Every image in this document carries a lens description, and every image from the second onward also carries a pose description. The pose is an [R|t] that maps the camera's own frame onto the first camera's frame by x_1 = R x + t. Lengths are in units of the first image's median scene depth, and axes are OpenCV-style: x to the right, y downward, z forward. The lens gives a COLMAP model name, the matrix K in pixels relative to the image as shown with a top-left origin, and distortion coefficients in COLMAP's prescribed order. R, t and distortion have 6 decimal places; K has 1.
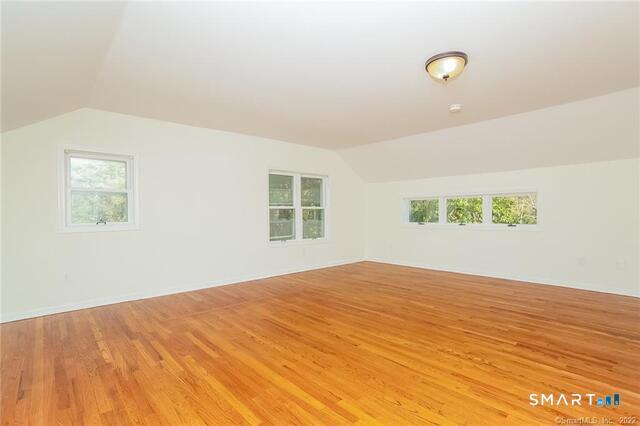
lens RADIAL K [[310.3, 0, 325.4], [0, 310.3, 212.3], [0, 0, 1]] dist [-0.028114, 0.017312]
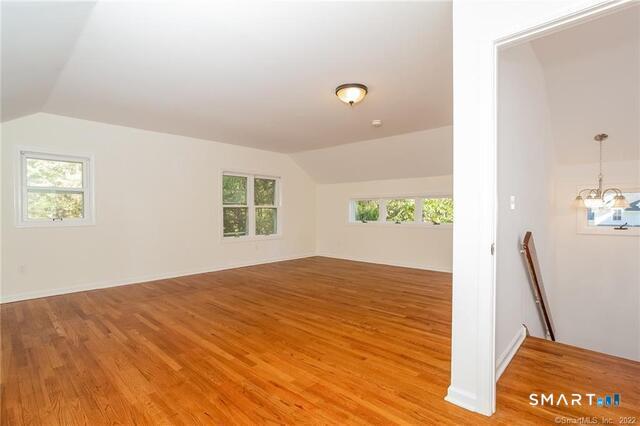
lens RADIAL K [[310.3, 0, 323.6], [0, 310.3, 213.9], [0, 0, 1]] dist [-0.028114, 0.017312]
pose [[0.996874, 0.009600, 0.078418, 0.166994], [-0.010285, 0.999912, 0.008334, -0.000273], [-0.078331, -0.009115, 0.996886, -0.210439]]
